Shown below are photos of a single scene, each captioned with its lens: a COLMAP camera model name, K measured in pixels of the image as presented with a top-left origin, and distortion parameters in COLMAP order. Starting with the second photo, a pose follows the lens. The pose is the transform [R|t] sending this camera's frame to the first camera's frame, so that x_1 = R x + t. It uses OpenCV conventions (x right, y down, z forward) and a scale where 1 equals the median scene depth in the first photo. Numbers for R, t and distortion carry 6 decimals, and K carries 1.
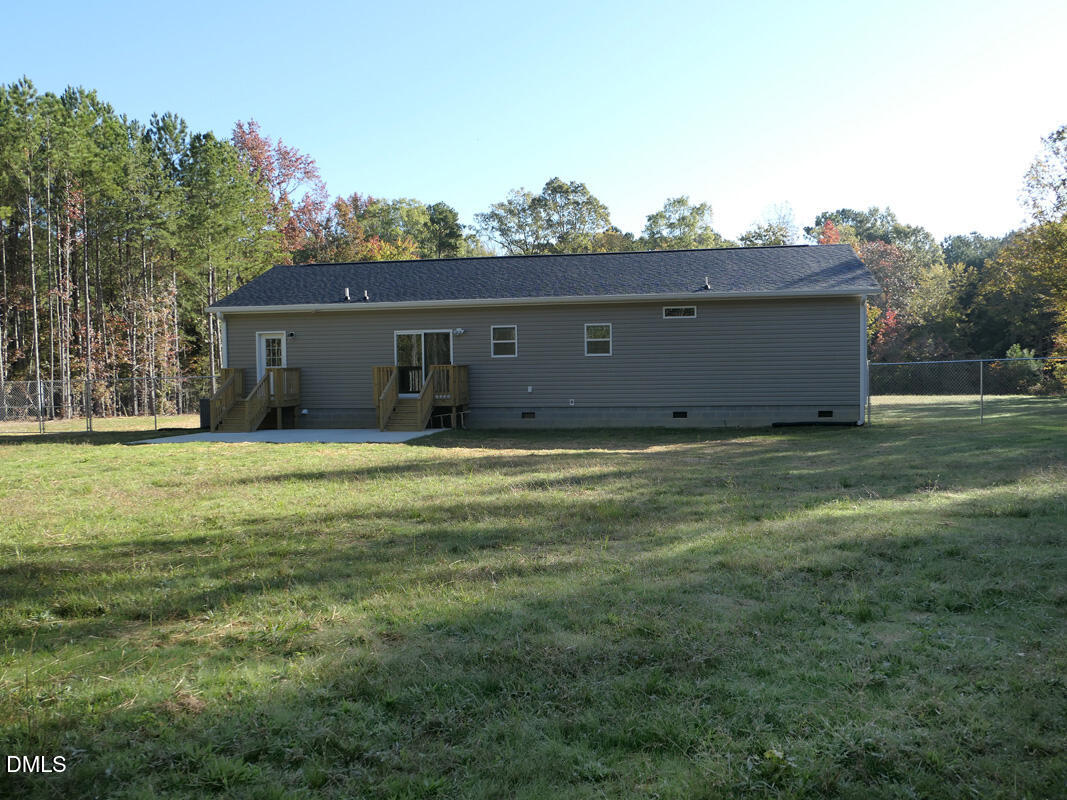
lens RADIAL K [[825.1, 0, 554.5], [0, 825.1, 398.8], [0, 0, 1]] dist [-0.001374, -0.005340]
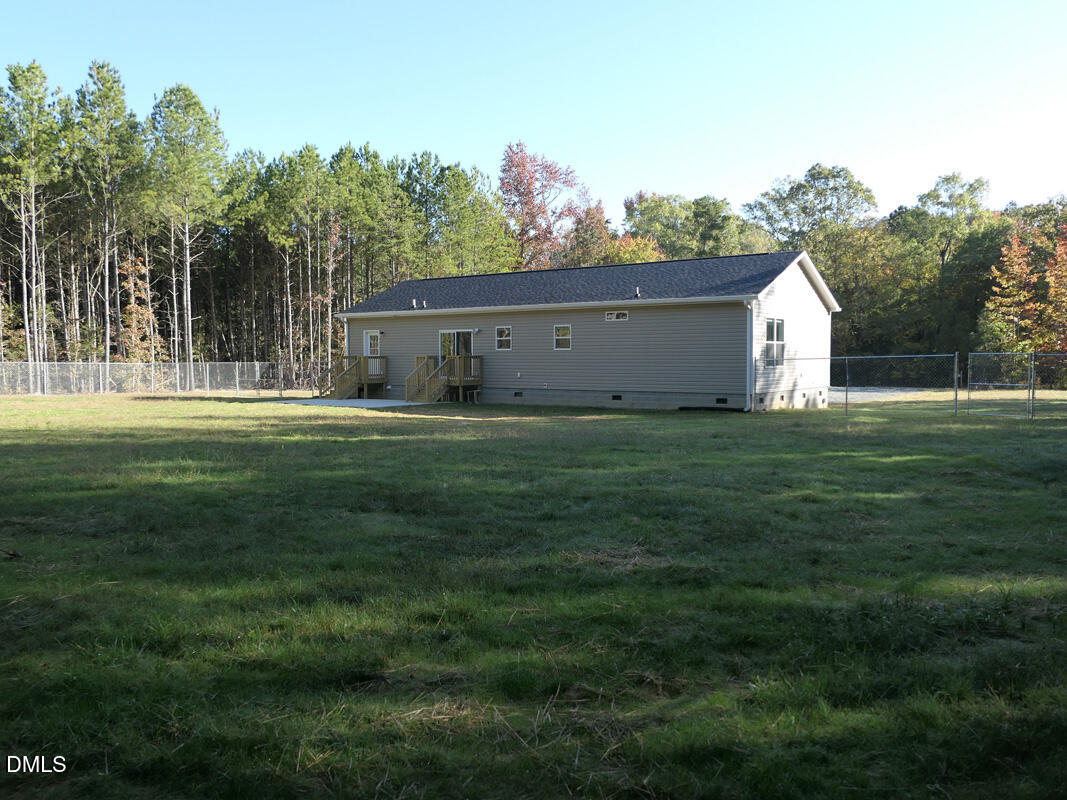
lens RADIAL K [[825.1, 0, 554.5], [0, 825.1, 398.8], [0, 0, 1]] dist [-0.001374, -0.005340]
pose [[0.909378, 0.033529, -0.414617, 0.302797], [-0.025002, 0.999350, 0.025979, -0.004785], [0.415218, -0.013259, 0.909625, -0.093378]]
